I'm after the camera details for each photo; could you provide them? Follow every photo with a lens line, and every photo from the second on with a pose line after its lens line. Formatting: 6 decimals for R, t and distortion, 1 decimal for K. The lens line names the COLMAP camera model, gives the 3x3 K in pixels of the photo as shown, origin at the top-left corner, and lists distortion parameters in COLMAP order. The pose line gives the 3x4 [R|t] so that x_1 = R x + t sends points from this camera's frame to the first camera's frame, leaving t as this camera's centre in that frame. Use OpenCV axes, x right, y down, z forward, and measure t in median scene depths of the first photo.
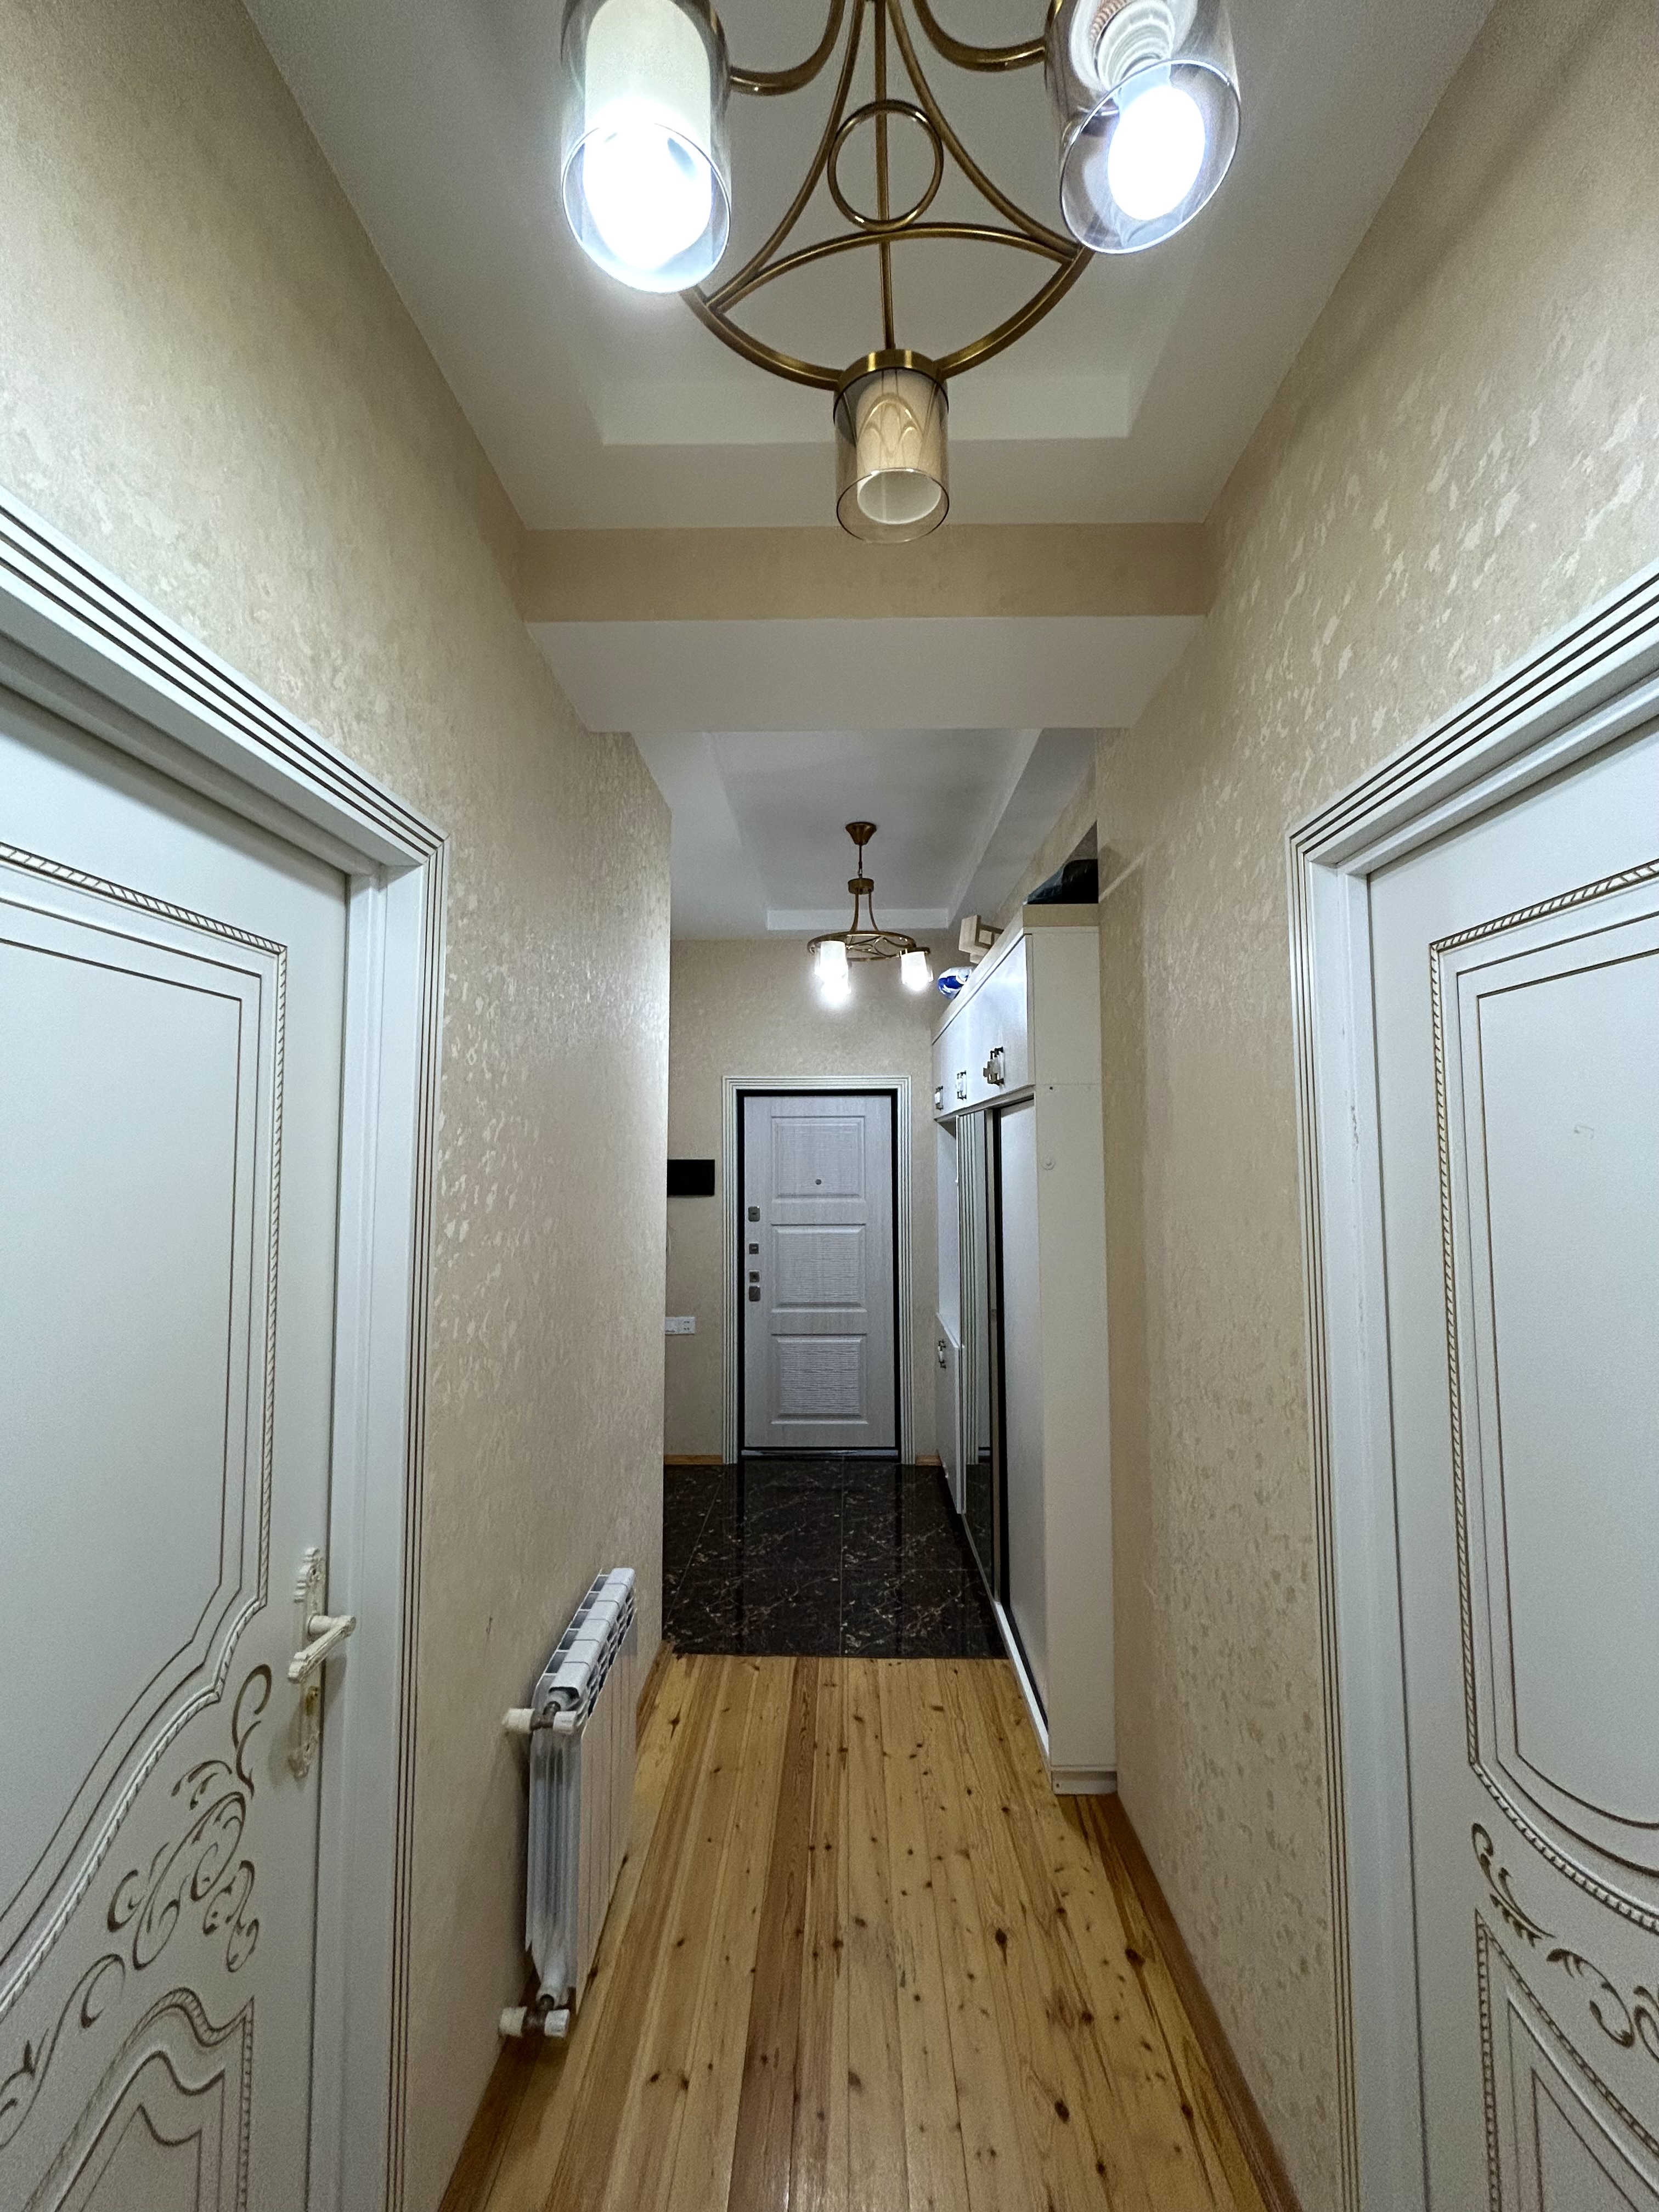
lens RADIAL K [[898.7, 0, 829.3], [0, 898.7, 1099.3], [0, 0, 1]] dist [0.000851, -0.000087]
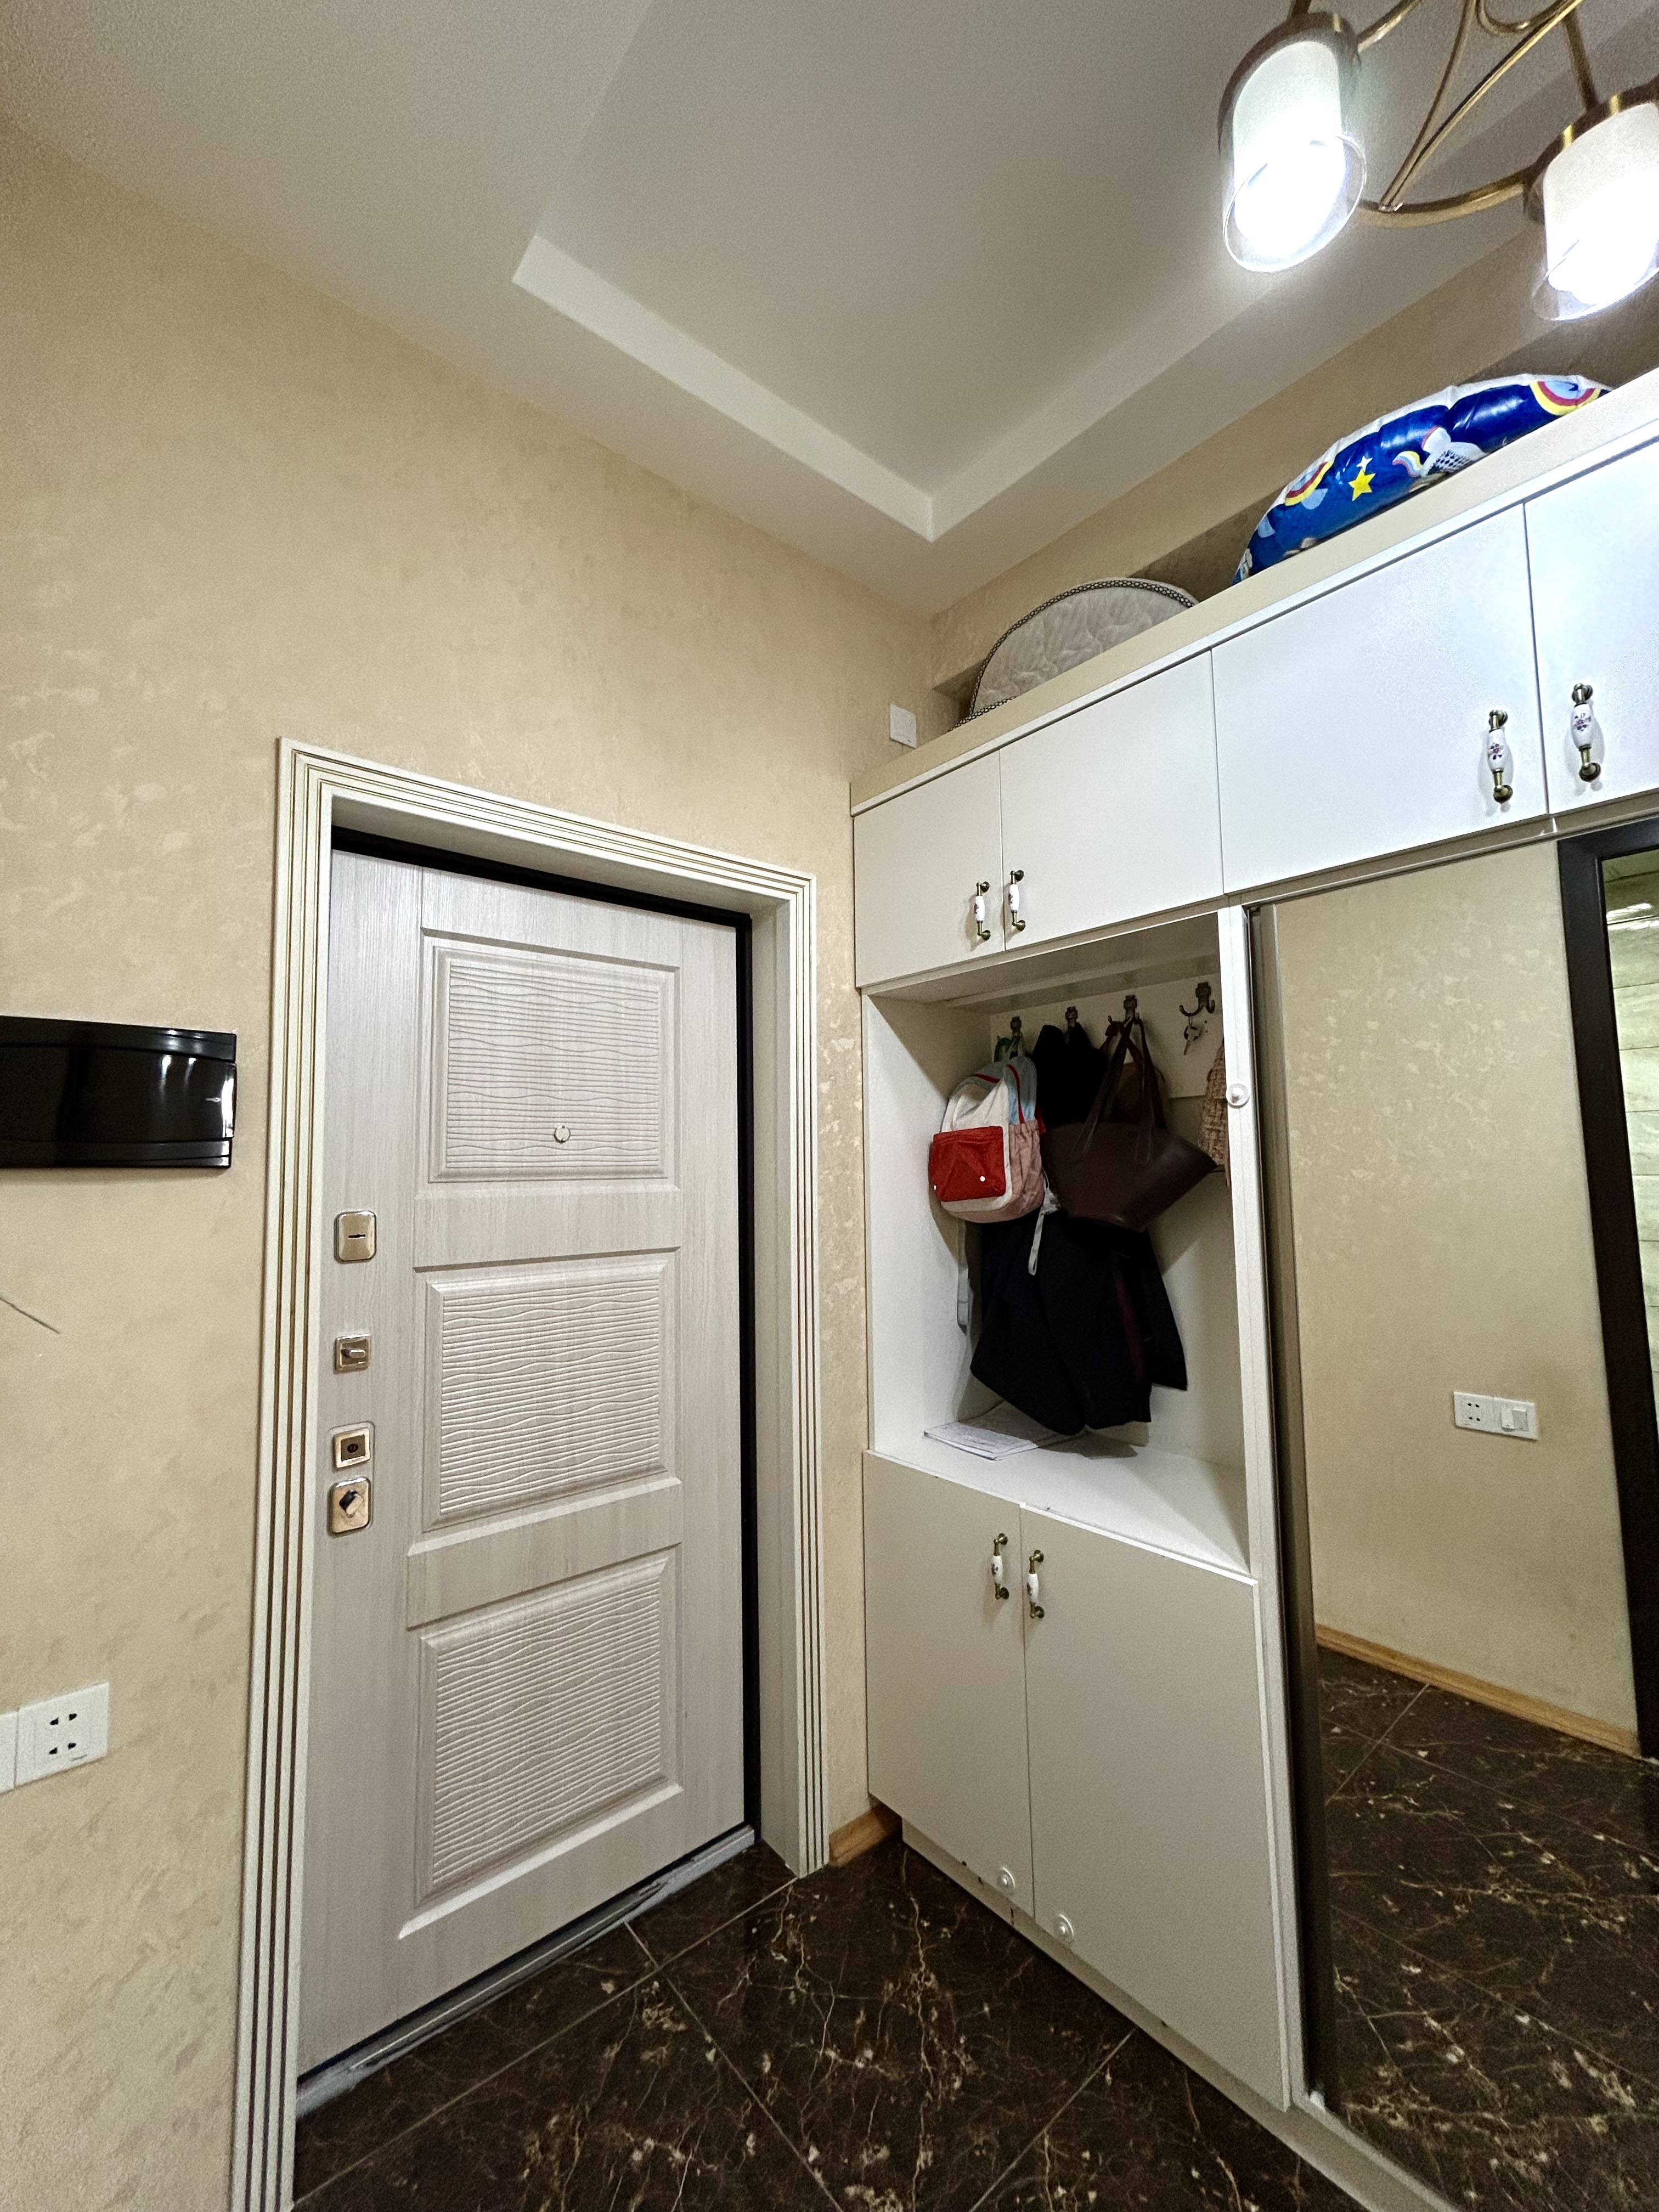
lens RADIAL K [[898.7, 0, 831.1], [0, 898.7, 1105.0], [0, 0, 1]] dist [0.000851, -0.000087]
pose [[0.756094, 0.045689, 0.652866, -0.245745], [-0.032232, 0.998949, -0.032581, 0.134478], [-0.653669, 0.003592, 0.756772, 1.017797]]
